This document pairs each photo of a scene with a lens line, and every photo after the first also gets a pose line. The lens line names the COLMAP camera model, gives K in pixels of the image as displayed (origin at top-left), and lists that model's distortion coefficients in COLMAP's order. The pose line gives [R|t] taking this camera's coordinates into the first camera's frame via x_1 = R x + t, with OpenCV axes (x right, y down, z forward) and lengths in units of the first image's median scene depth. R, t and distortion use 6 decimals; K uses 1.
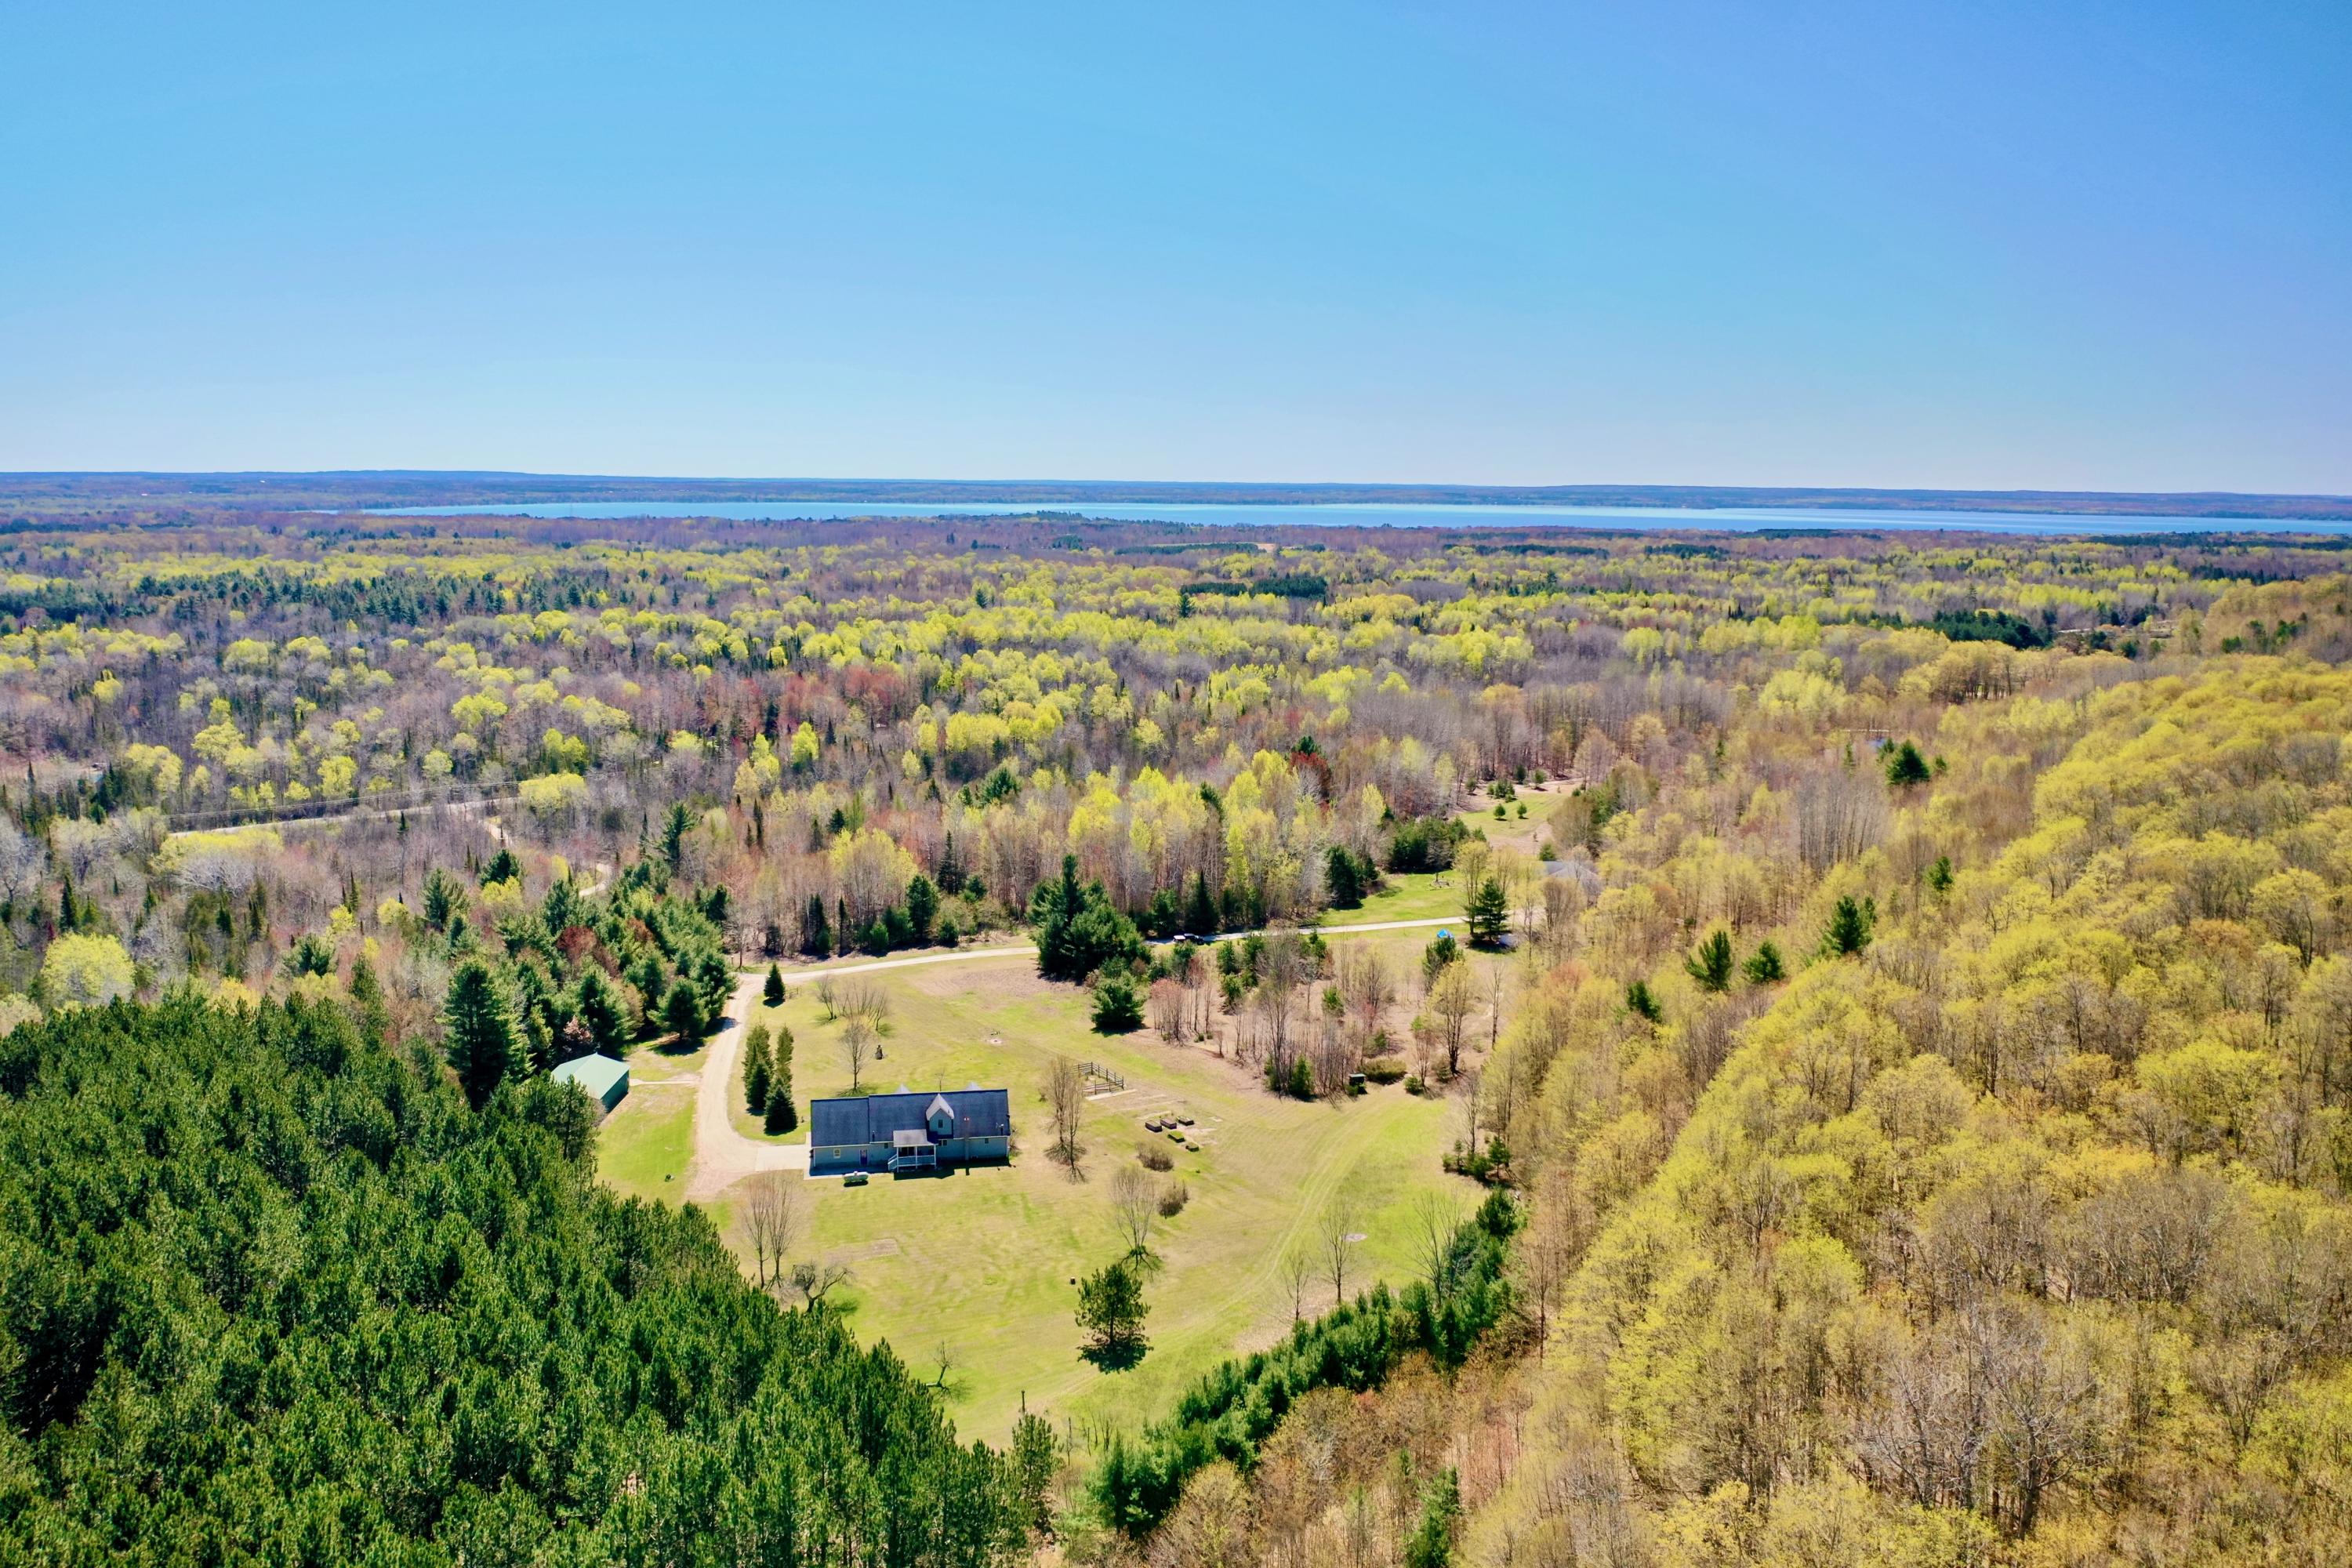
lens RADIAL K [[1860.0, 0, 1176.0], [0, 1860.0, 784.0], [0, 0, 1]] dist [-0.013366, -0.002722]
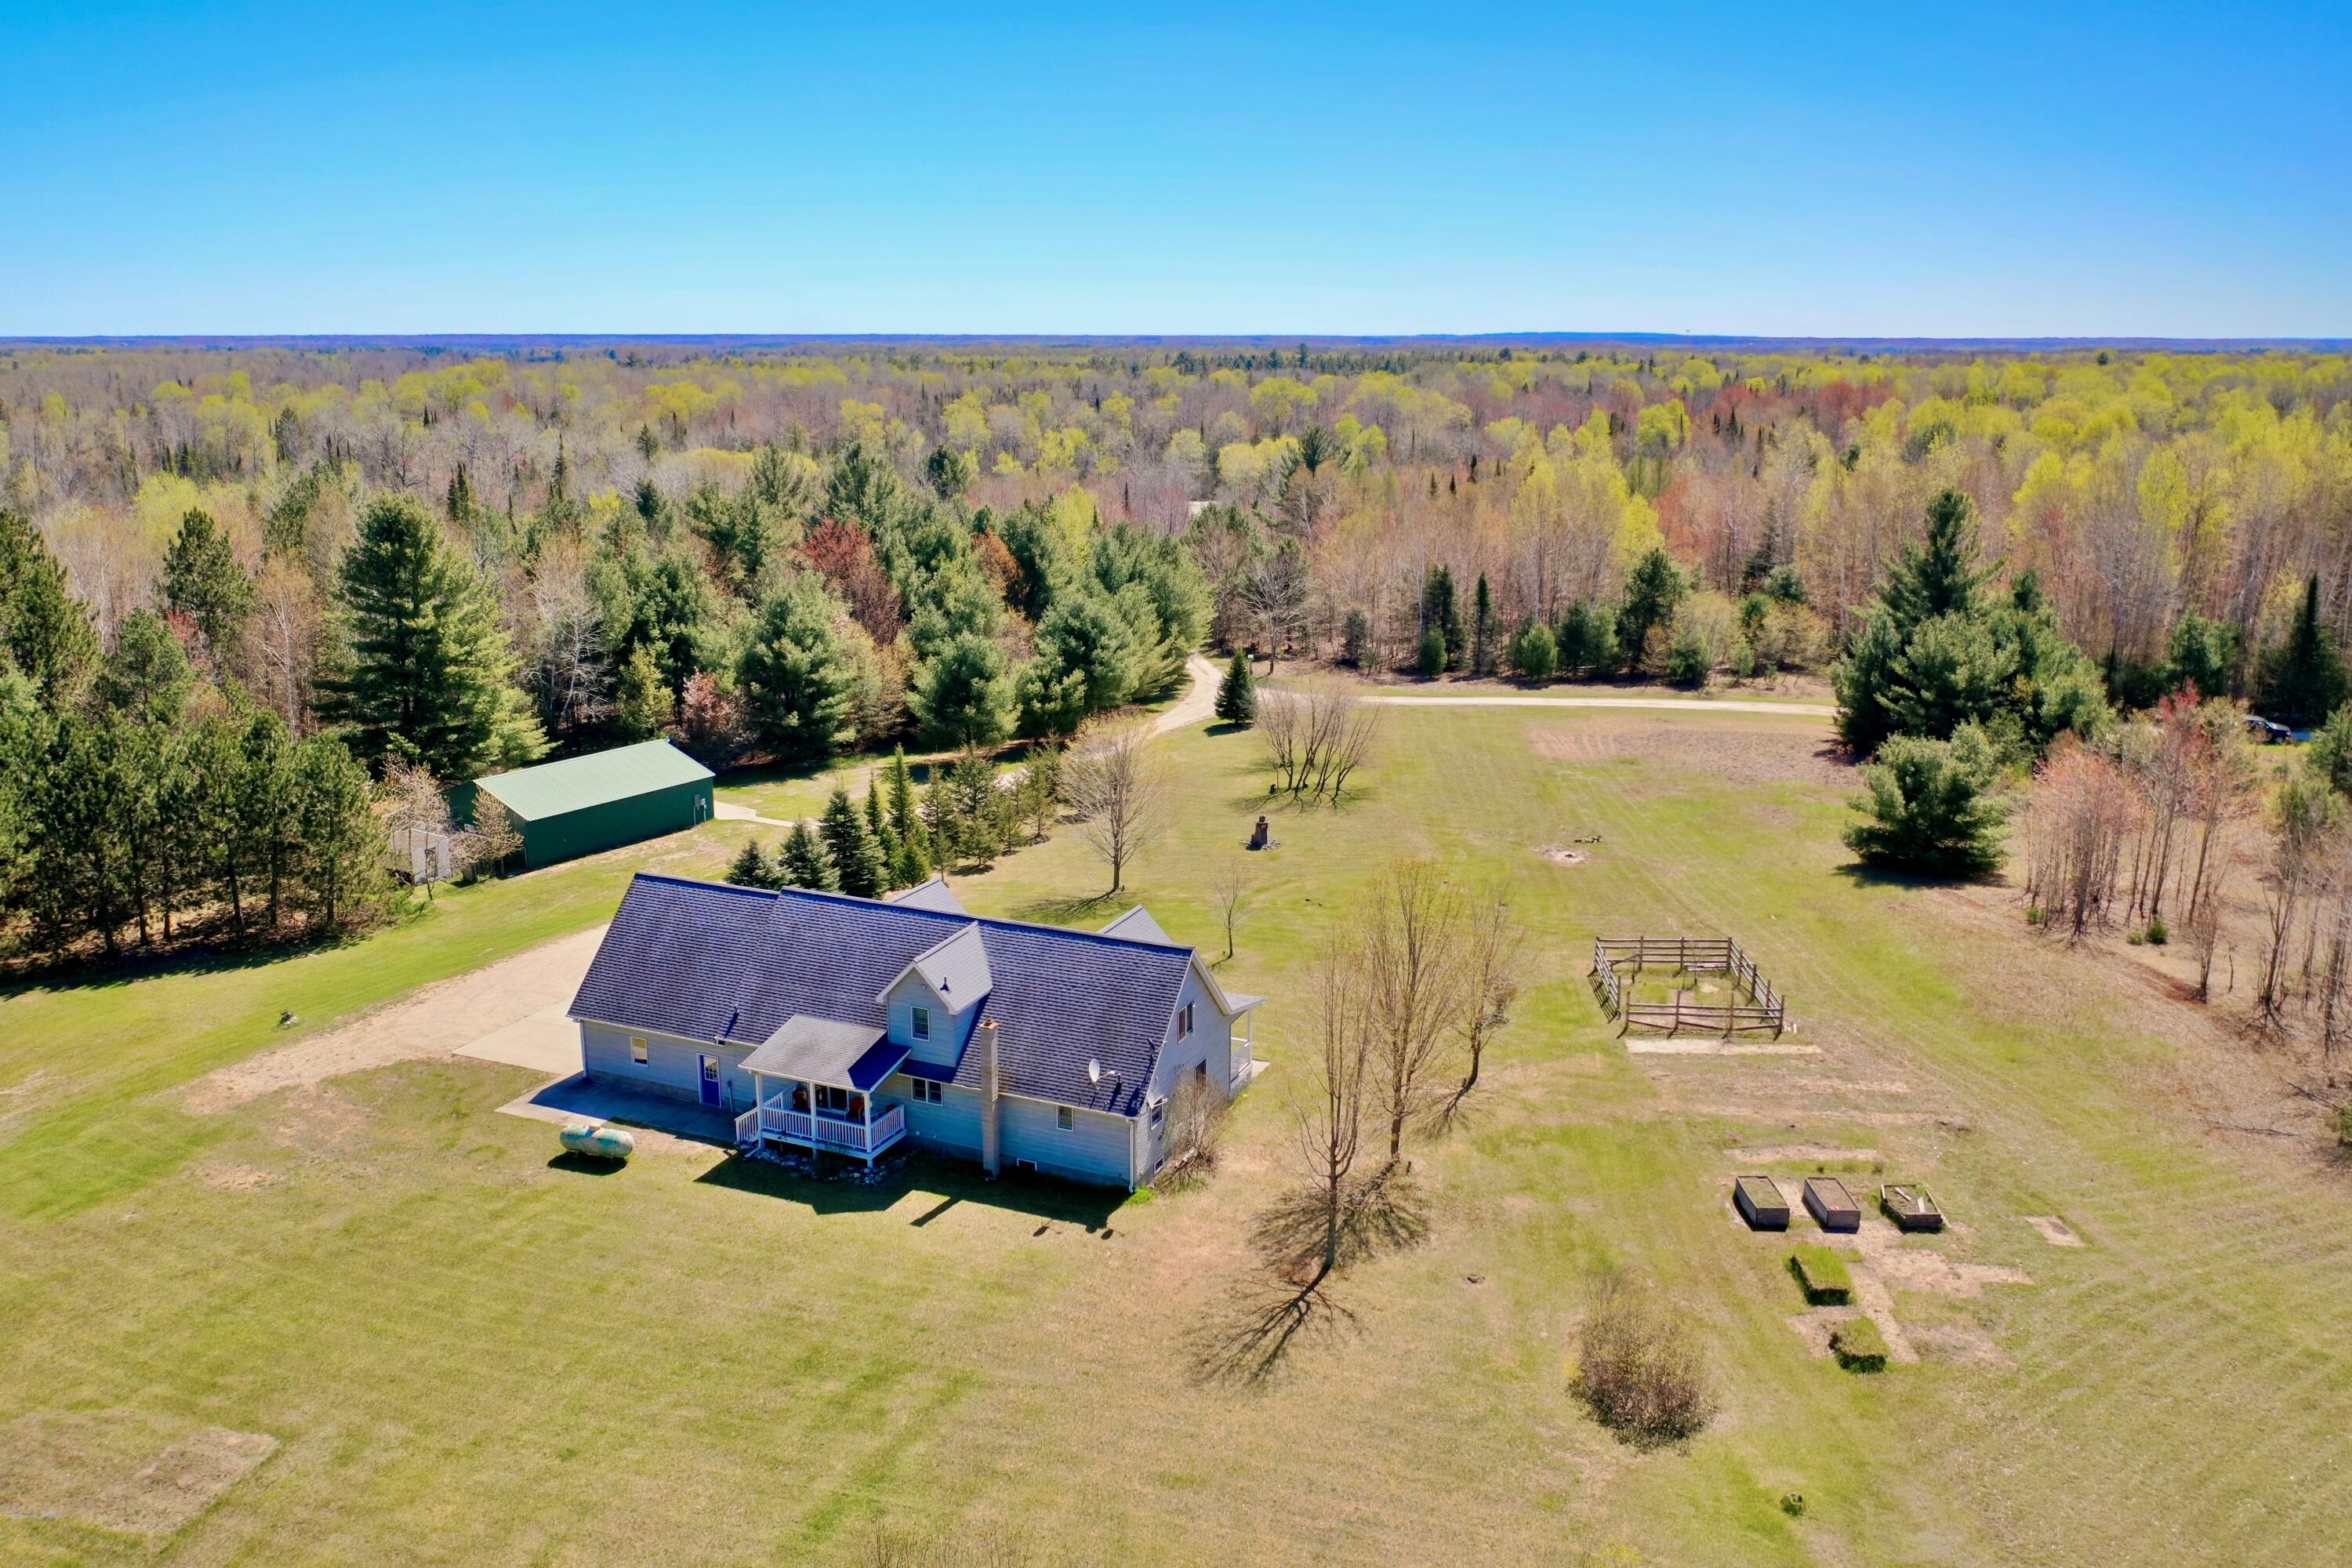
lens RADIAL K [[1842.3, 0, 1169.4], [0, 1842.3, 777.5], [0, 0, 1]] dist [-0.027161, 0.004262]
pose [[0.821715, 0.120706, -0.556970, 0.044837], [-0.086175, 0.992392, 0.087933, 0.095991], [0.563346, -0.024259, 0.825865, 0.642025]]
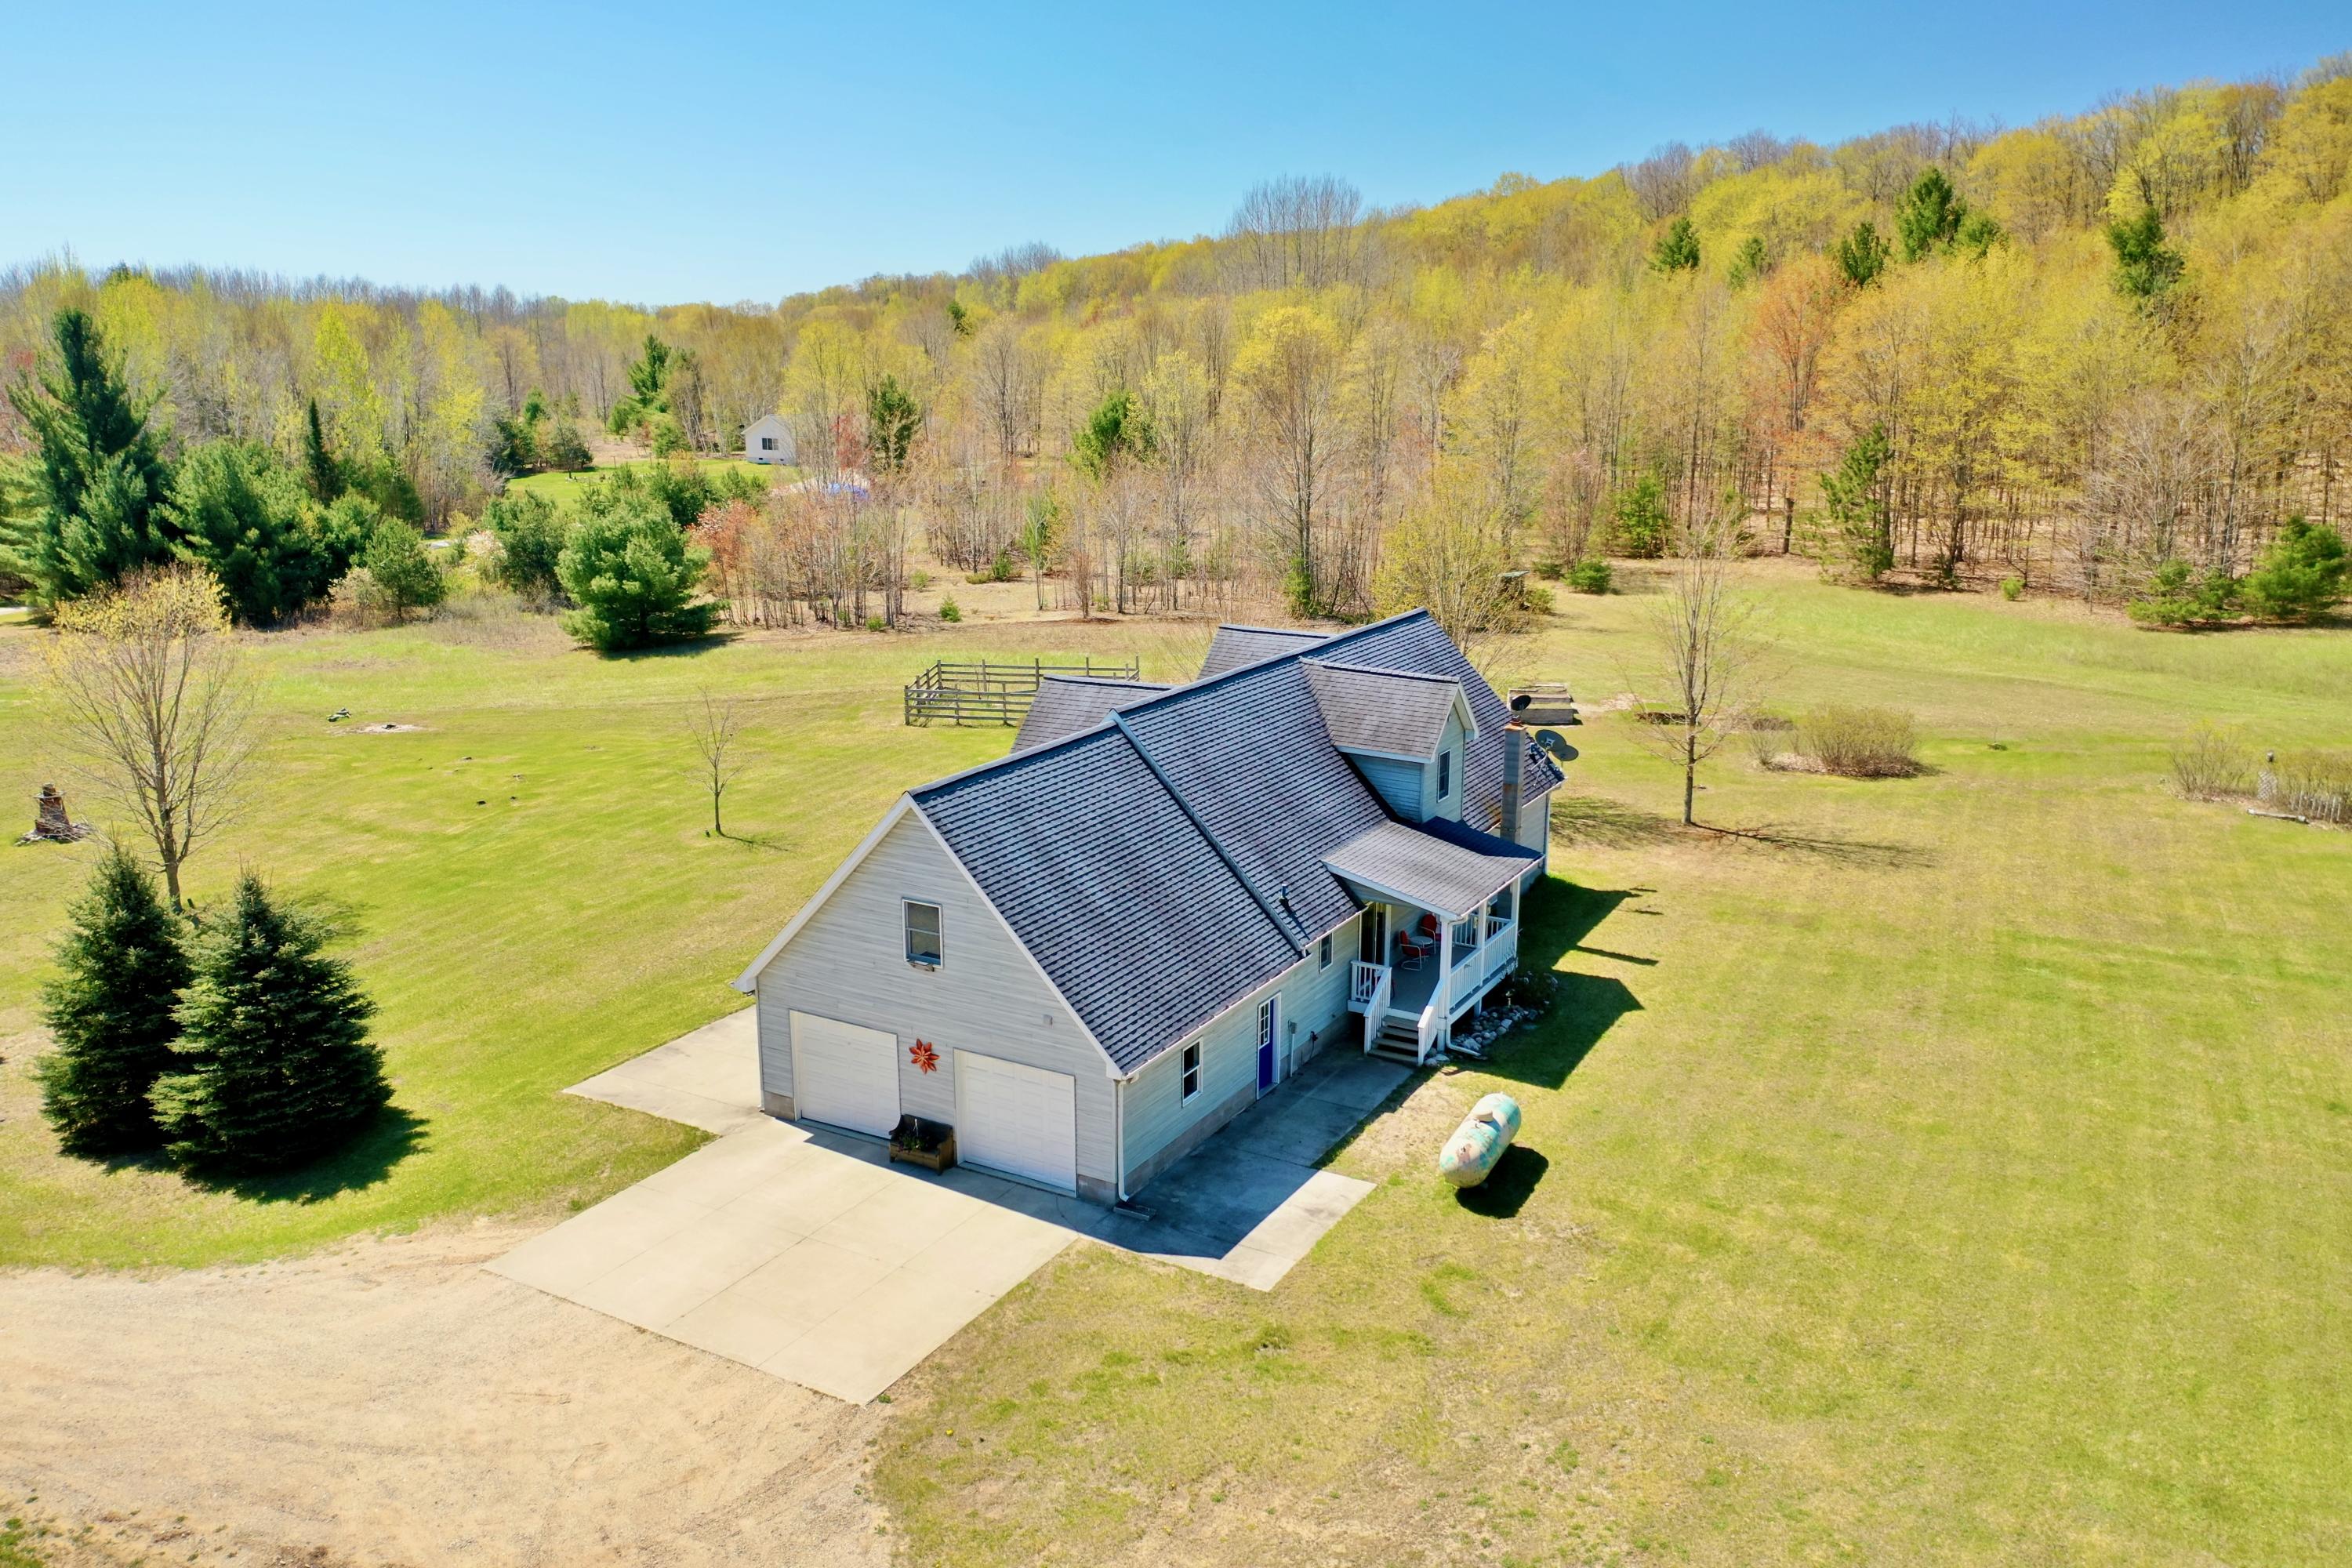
lens RADIAL K [[1860.0, 0, 1176.0], [0, 1860.0, 784.0], [0, 0, 1]] dist [-0.013366, -0.002722]
pose [[0.643529, -0.195843, 0.739943, -0.233884], [0.138653, 0.980547, 0.138938, 0.124154], [-0.752759, 0.013184, 0.658164, 0.723145]]
